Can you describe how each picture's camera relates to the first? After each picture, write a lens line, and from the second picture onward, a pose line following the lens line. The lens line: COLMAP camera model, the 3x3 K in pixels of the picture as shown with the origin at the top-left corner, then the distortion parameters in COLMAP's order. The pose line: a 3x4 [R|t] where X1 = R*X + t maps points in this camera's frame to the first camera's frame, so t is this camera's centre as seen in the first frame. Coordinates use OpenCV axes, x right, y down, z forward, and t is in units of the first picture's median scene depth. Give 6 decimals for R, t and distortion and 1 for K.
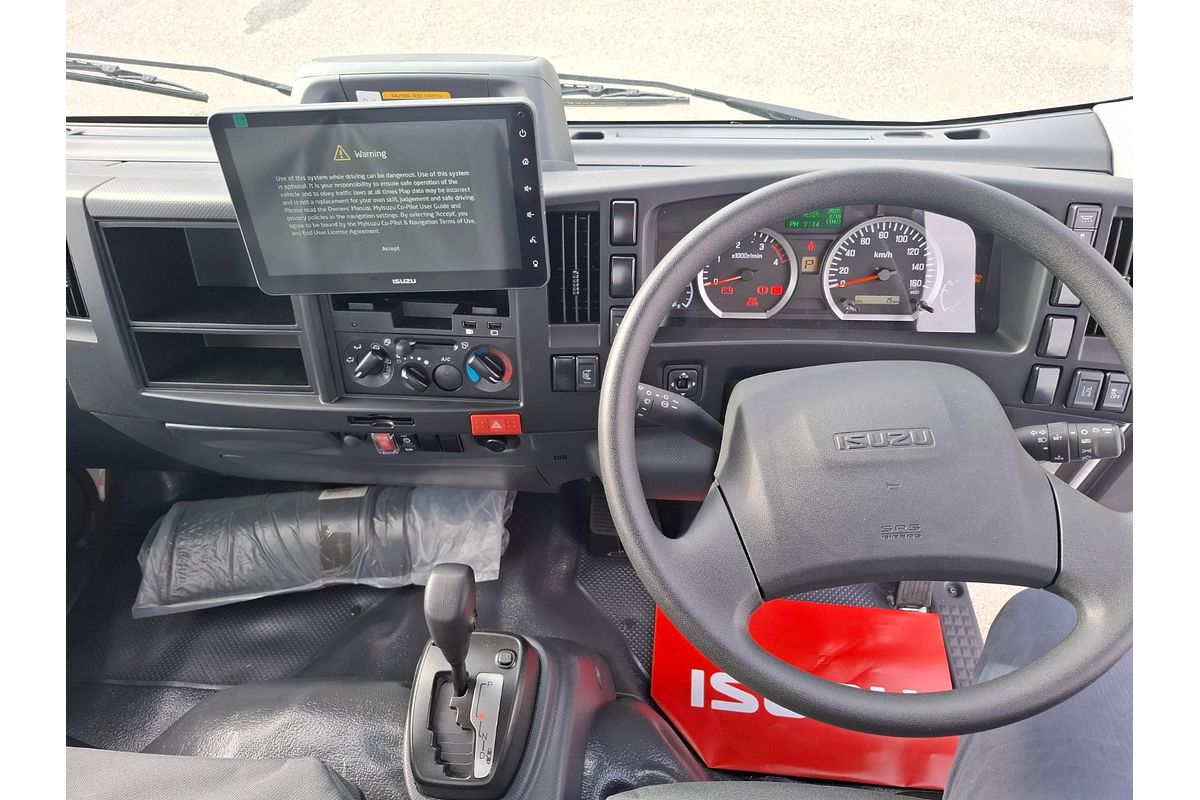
lens RADIAL K [[751.3, 0, 604.1], [0, 751.3, 399.1], [0, 0, 1]] dist [0.079544, -0.080624]
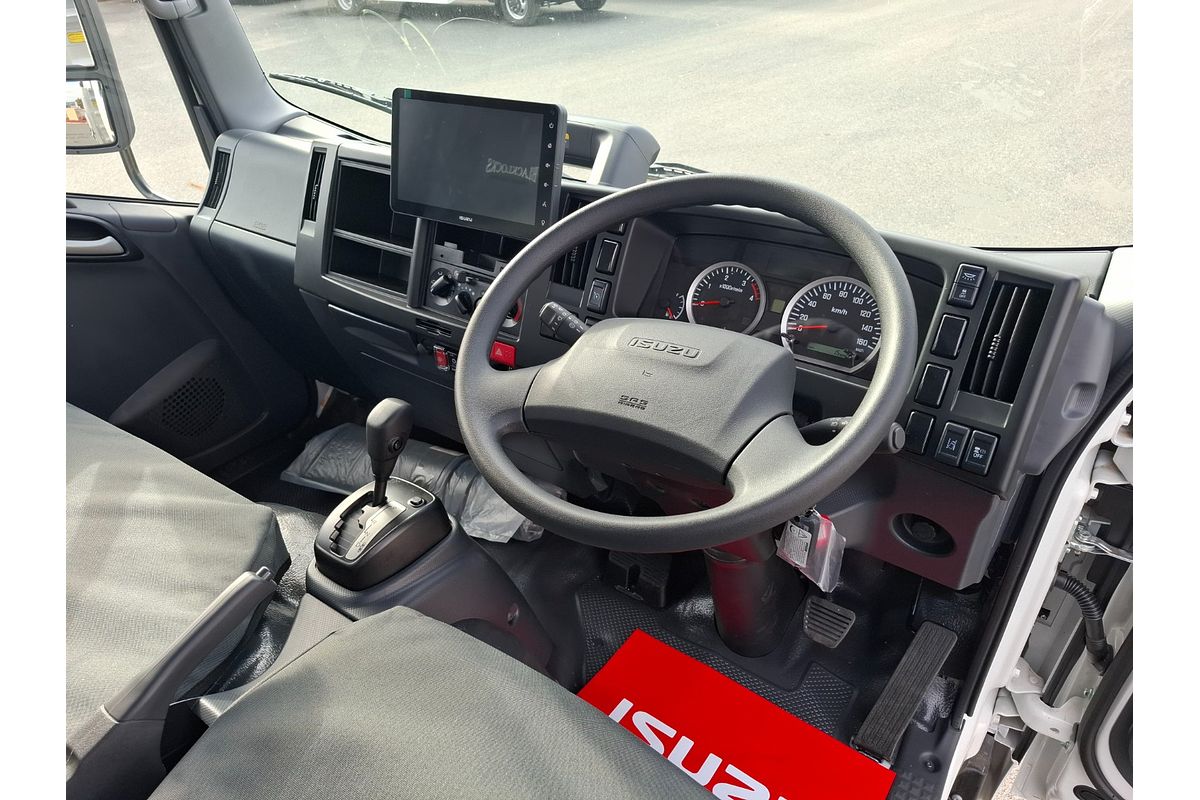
lens RADIAL K [[731.7, 0, 591.2], [0, 731.7, 397.4], [0, 0, 1]] dist [0.081628, -0.070282]
pose [[0.863639, 0.290176, -0.412220, 0.532633], [-0.391157, 0.901566, -0.184867, 0.272480], [0.317999, 0.320901, 0.892132, -0.061365]]
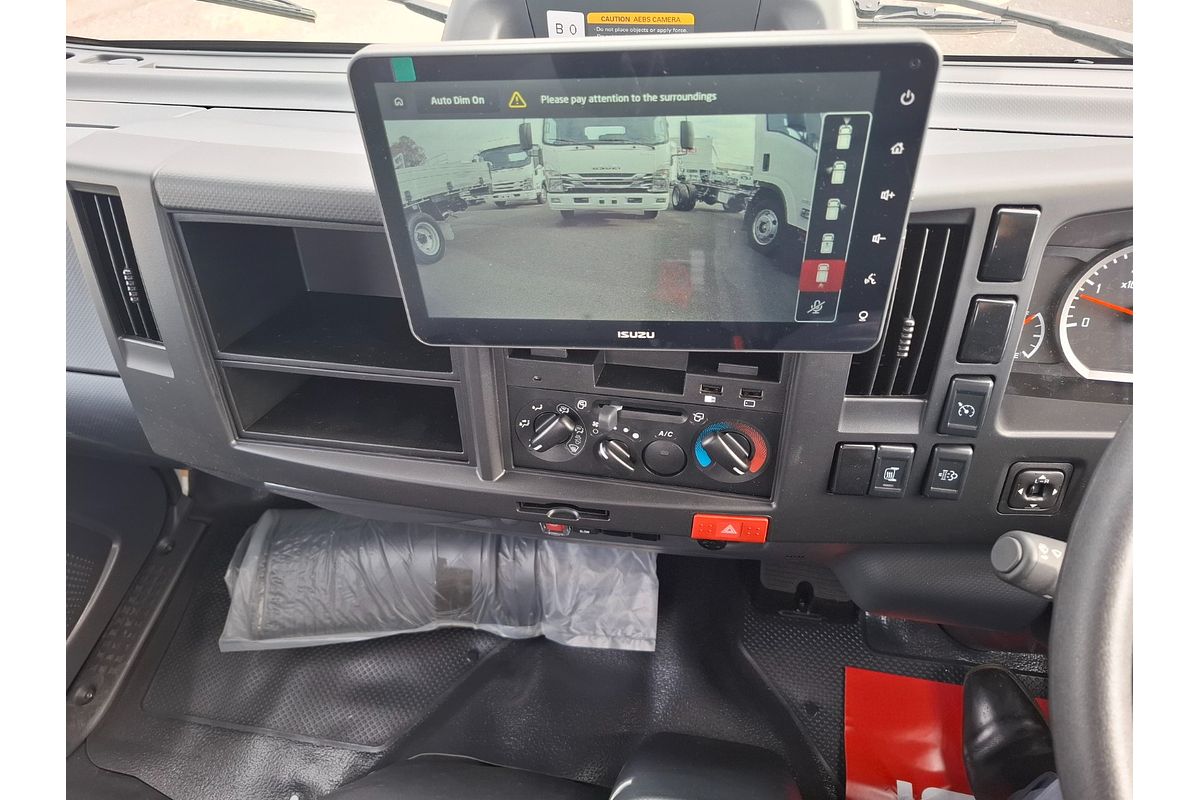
lens RADIAL K [[750.3, 0, 598.4], [0, 750.3, 404.6], [0, 0, 1]] dist [0.141966, -0.179679]
pose [[0.994789, 0.053780, -0.086617, -0.203268], [-0.045120, 0.994063, 0.099010, -0.135312], [0.091427, -0.094585, 0.991310, 0.319246]]
